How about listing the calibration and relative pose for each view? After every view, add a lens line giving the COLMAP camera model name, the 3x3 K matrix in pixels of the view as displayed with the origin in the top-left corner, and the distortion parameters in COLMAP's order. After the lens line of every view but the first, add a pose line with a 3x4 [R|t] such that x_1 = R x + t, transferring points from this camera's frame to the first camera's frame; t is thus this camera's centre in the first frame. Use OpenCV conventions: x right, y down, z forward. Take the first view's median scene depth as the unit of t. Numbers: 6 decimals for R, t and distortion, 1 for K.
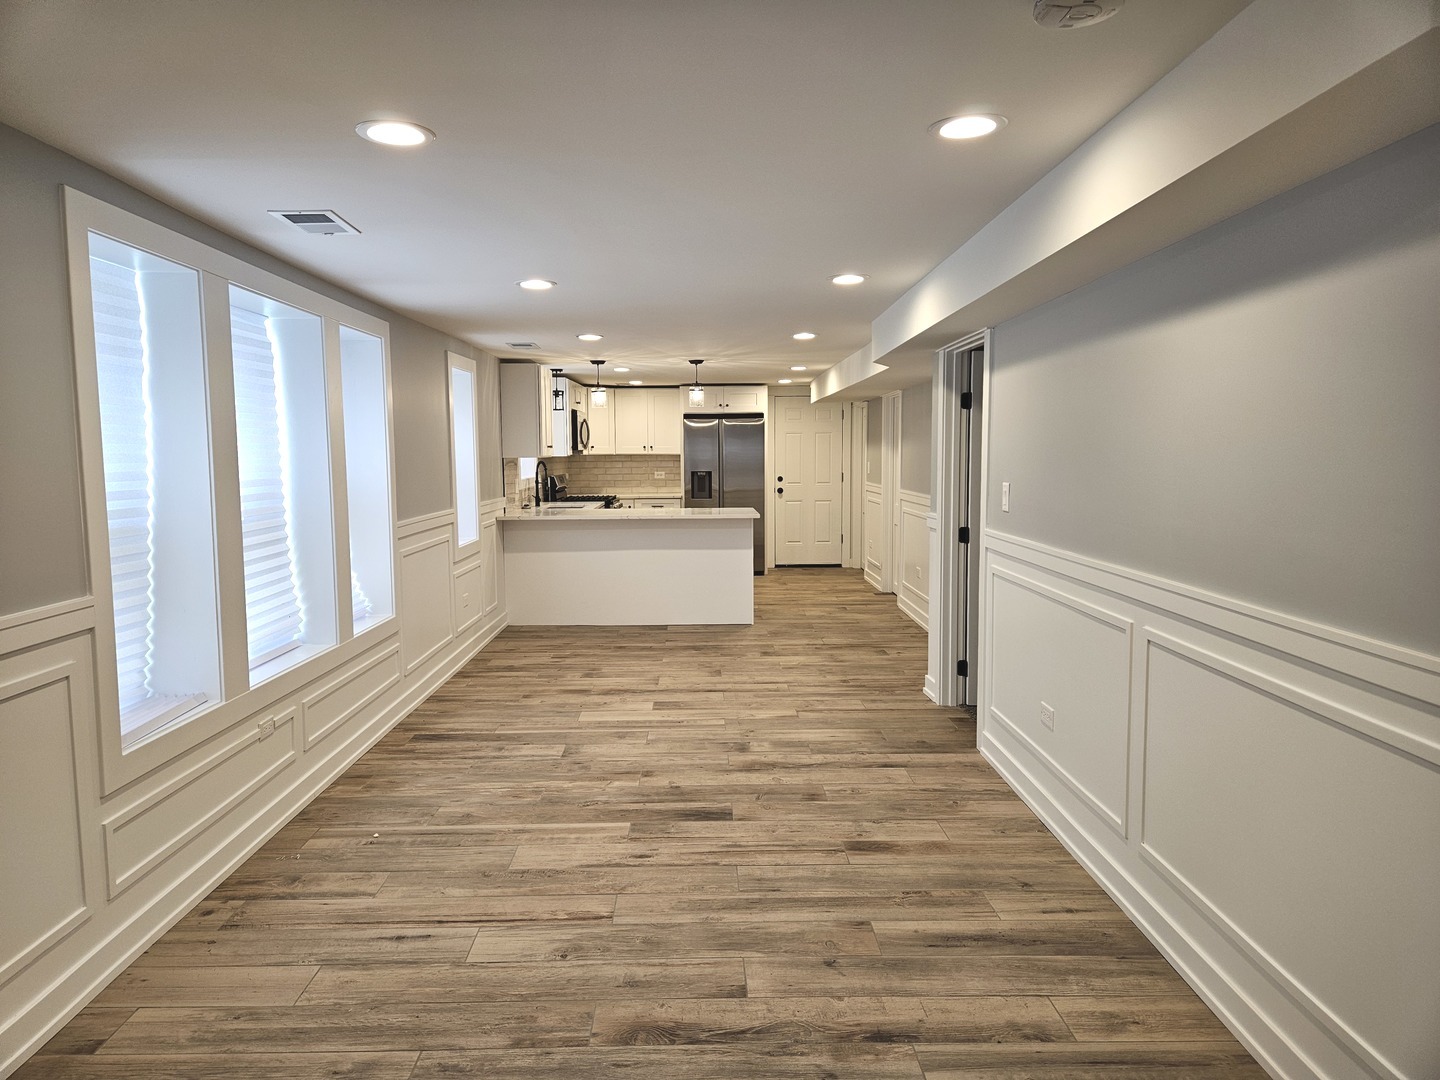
lens RADIAL K [[947.3, 0, 719.0], [0, 947.3, 543.1], [0, 0, 1]] dist [0.046878, -0.025270]
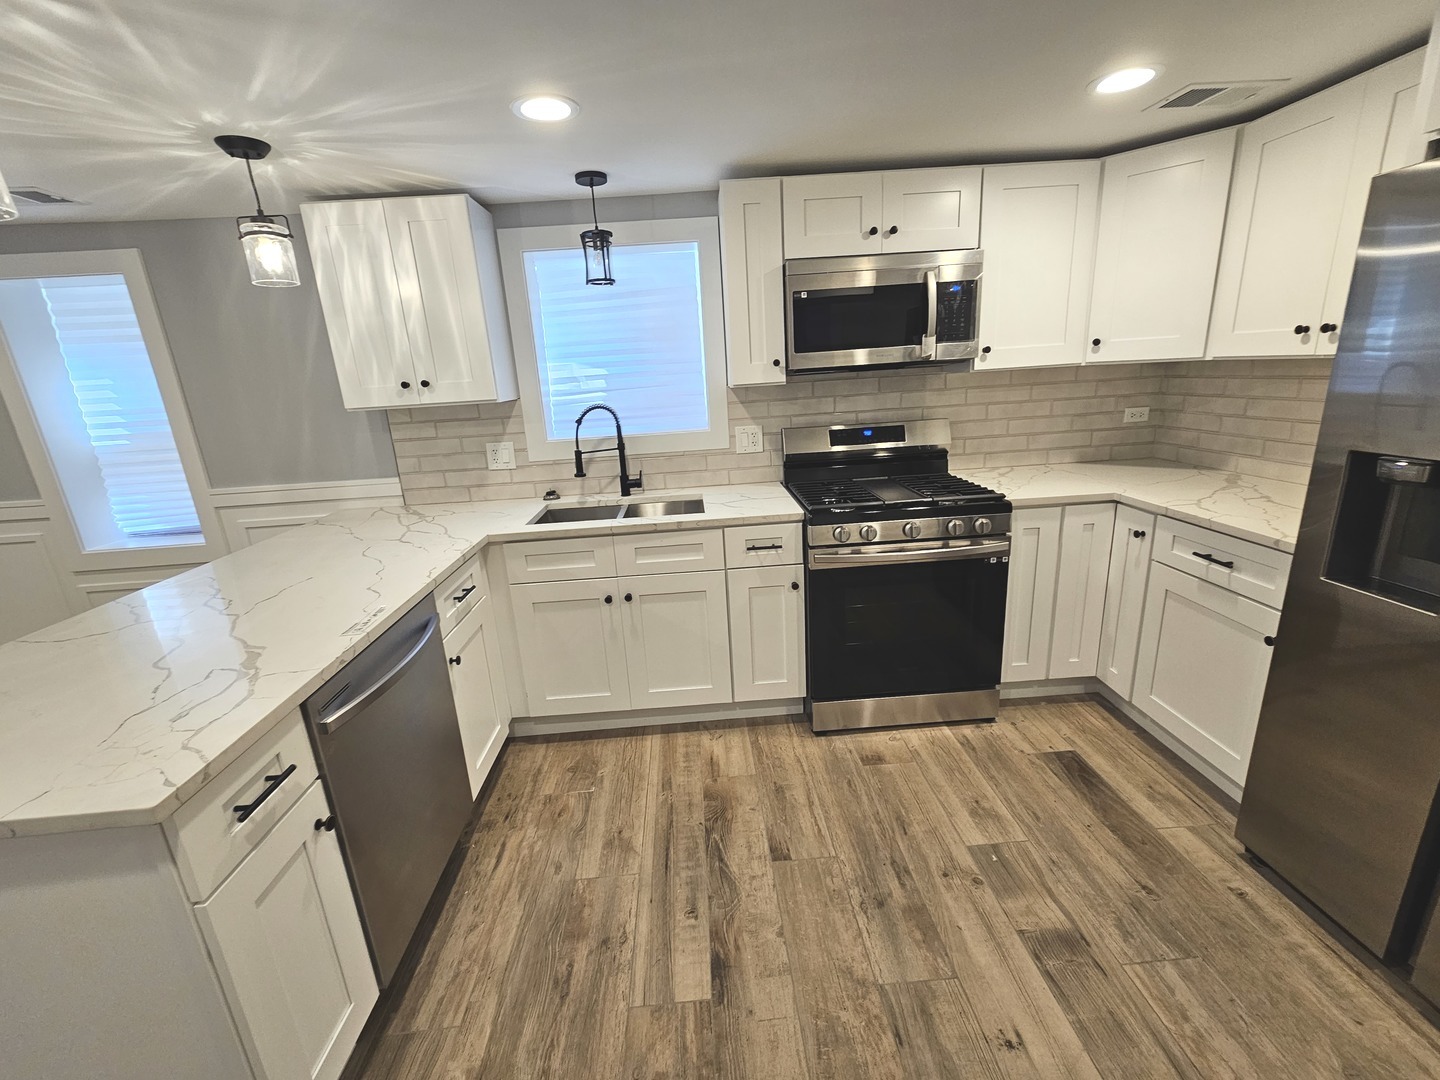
lens RADIAL K [[589.2, 0, 714.6], [0, 589.2, 530.4], [0, 0, 1]] dist [-0.000792, -0.000819]
pose [[0.031231, 0.266611, -0.963298, 0.091803], [-0.041394, 0.963286, 0.265266, -0.086158], [0.998655, 0.031590, 0.041121, 0.852379]]
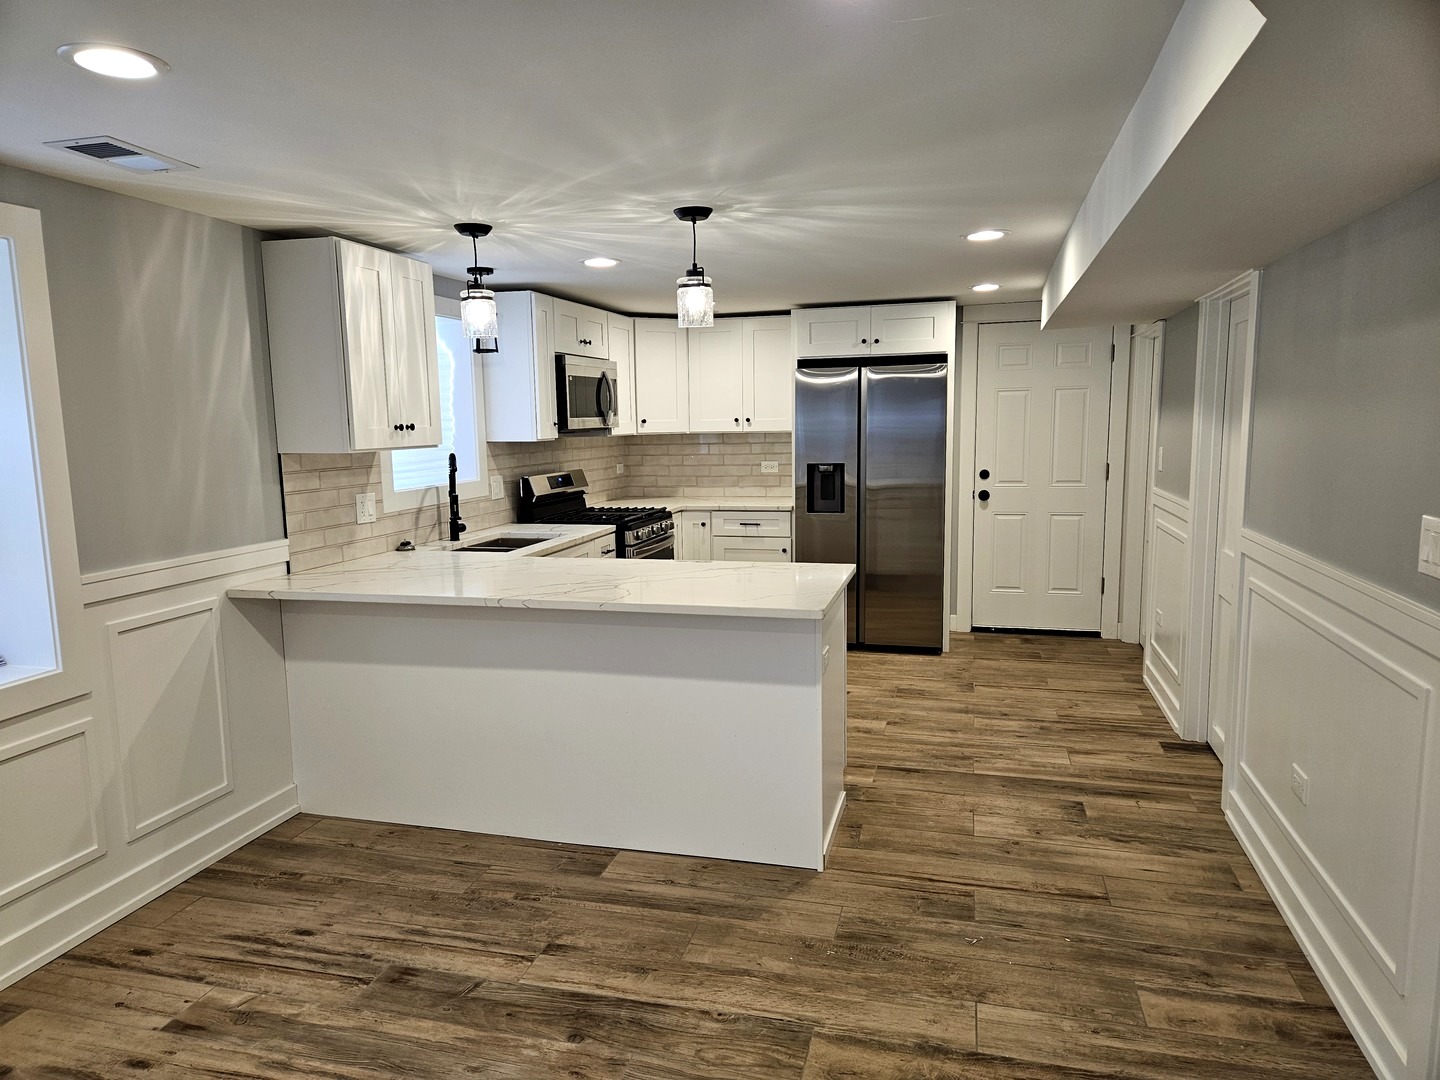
lens RADIAL K [[947.3, 0, 699.1], [0, 947.3, 550.1], [0, 0, 1]] dist [0.046878, -0.025270]
pose [[0.955741, 0.030808, -0.292592, 0.073951], [-0.018255, 0.998796, 0.045537, -0.049016], [0.293643, -0.038180, 0.955152, 0.445943]]
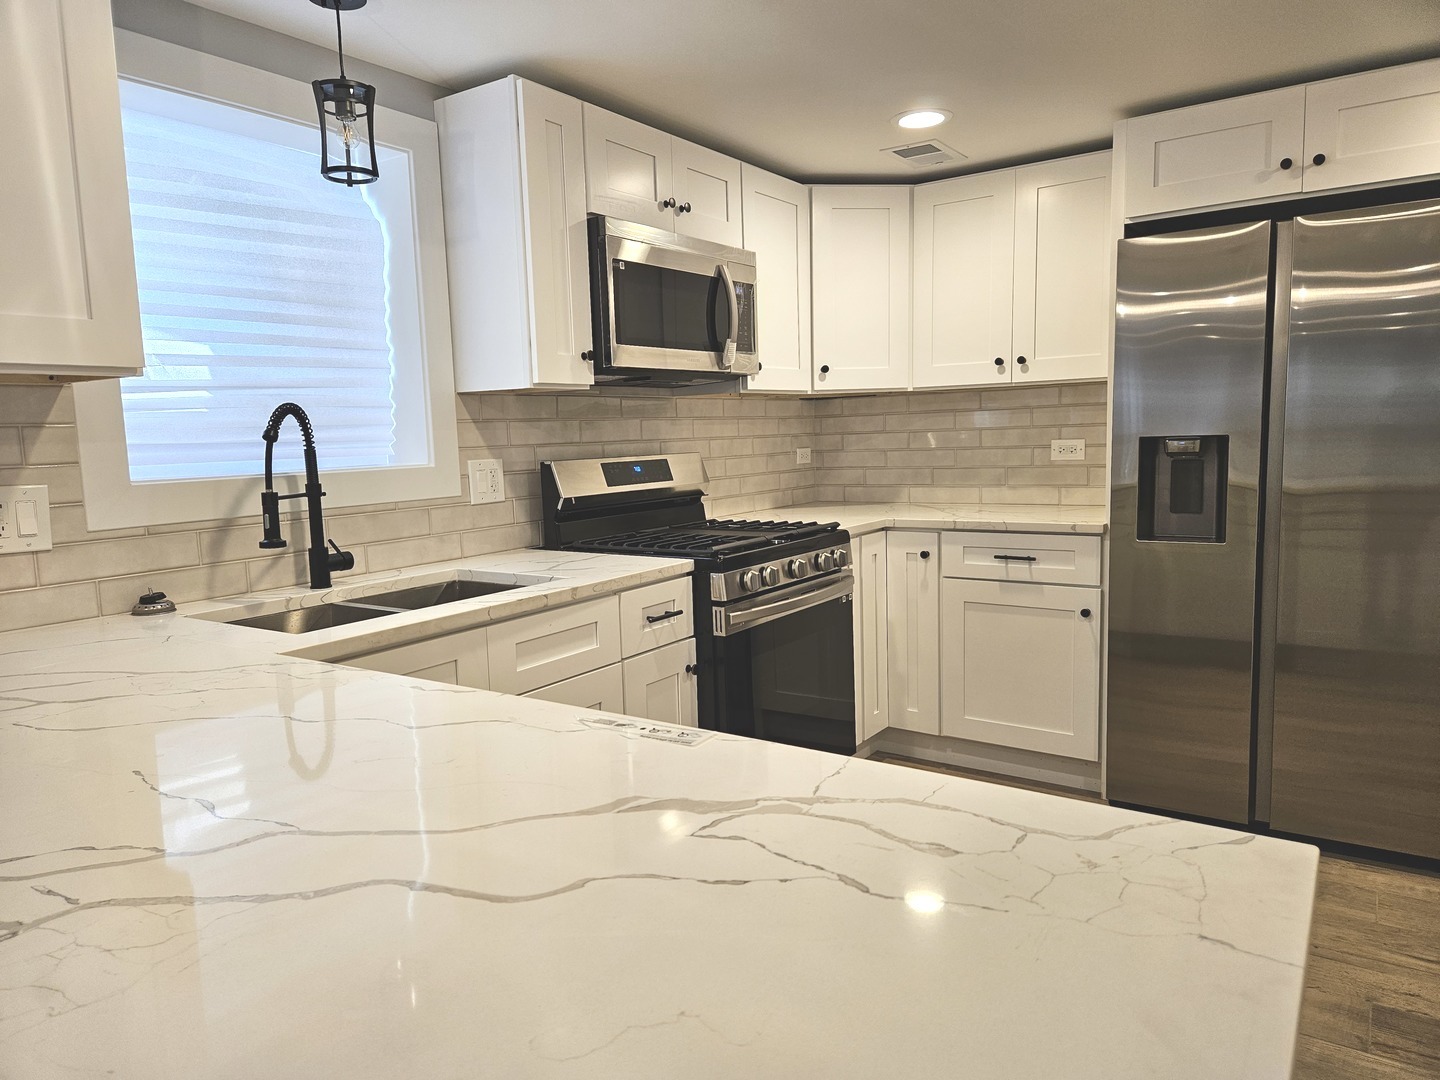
lens RADIAL K [[947.3, 0, 703.3], [0, 947.3, 543.9], [0, 0, 1]] dist [0.046878, -0.025270]
pose [[0.806296, 0.052249, -0.589200, 0.031784], [-0.033109, 0.998516, 0.043238, -0.053078], [0.590585, -0.015355, 0.806829, 0.705805]]
